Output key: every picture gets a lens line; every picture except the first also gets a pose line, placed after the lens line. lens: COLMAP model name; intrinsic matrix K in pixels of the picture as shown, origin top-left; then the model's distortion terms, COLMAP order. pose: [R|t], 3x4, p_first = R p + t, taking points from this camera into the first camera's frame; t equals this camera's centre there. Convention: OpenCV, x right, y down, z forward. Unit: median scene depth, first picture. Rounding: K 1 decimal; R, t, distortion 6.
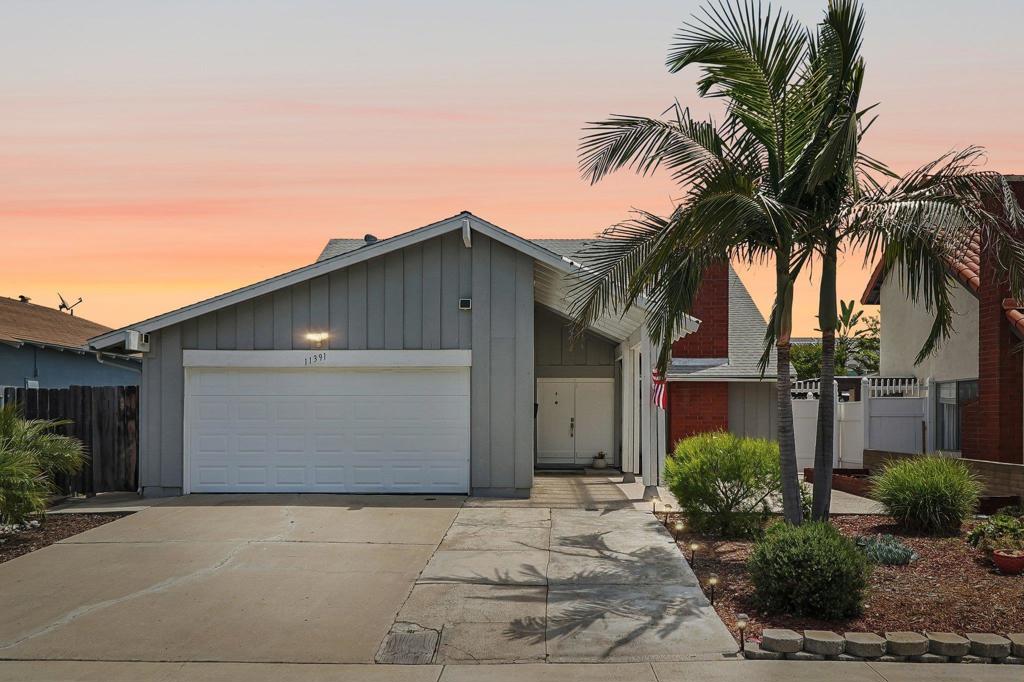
lens RADIAL K [[818.0, 0, 512.4], [0, 818.0, 414.2], [0, 0, 1]] dist [0.007689, 0.006448]
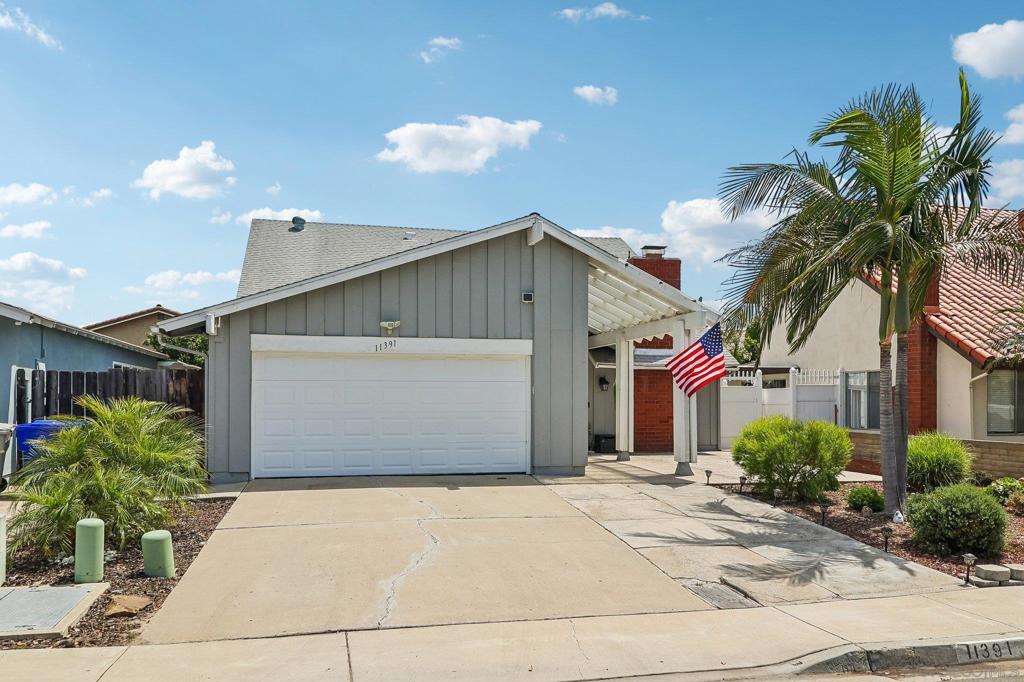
lens RADIAL K [[812.3, 0, 511.3], [0, 812.3, 391.0], [0, 0, 1]] dist [0.005891, 0.003509]
pose [[0.967232, 0.003233, 0.253873, -0.348410], [-0.001306, 0.999969, -0.007756, -0.002282], [-0.253890, 0.007170, 0.967207, -0.033945]]
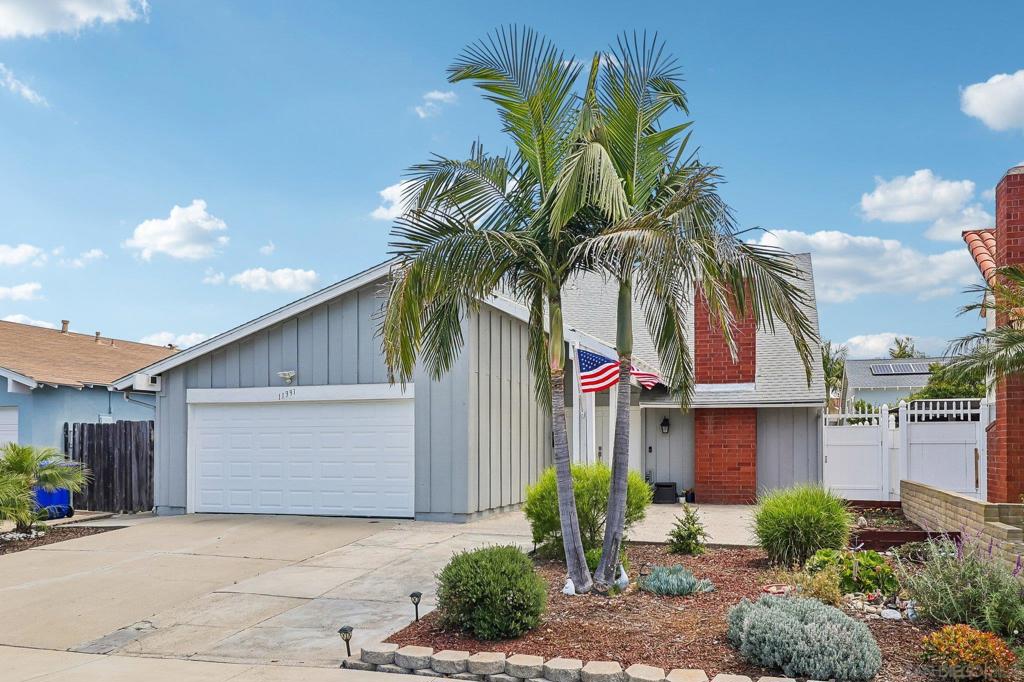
lens RADIAL K [[824.1, 0, 510.5], [0, 824.1, 448.7], [0, 0, 1]] dist [0.008455, 0.006462]
pose [[0.960513, -0.002725, -0.278223, 0.364278], [0.004426, 0.999975, 0.005484, 0.001924], [0.278201, -0.006498, 0.960501, 0.006550]]
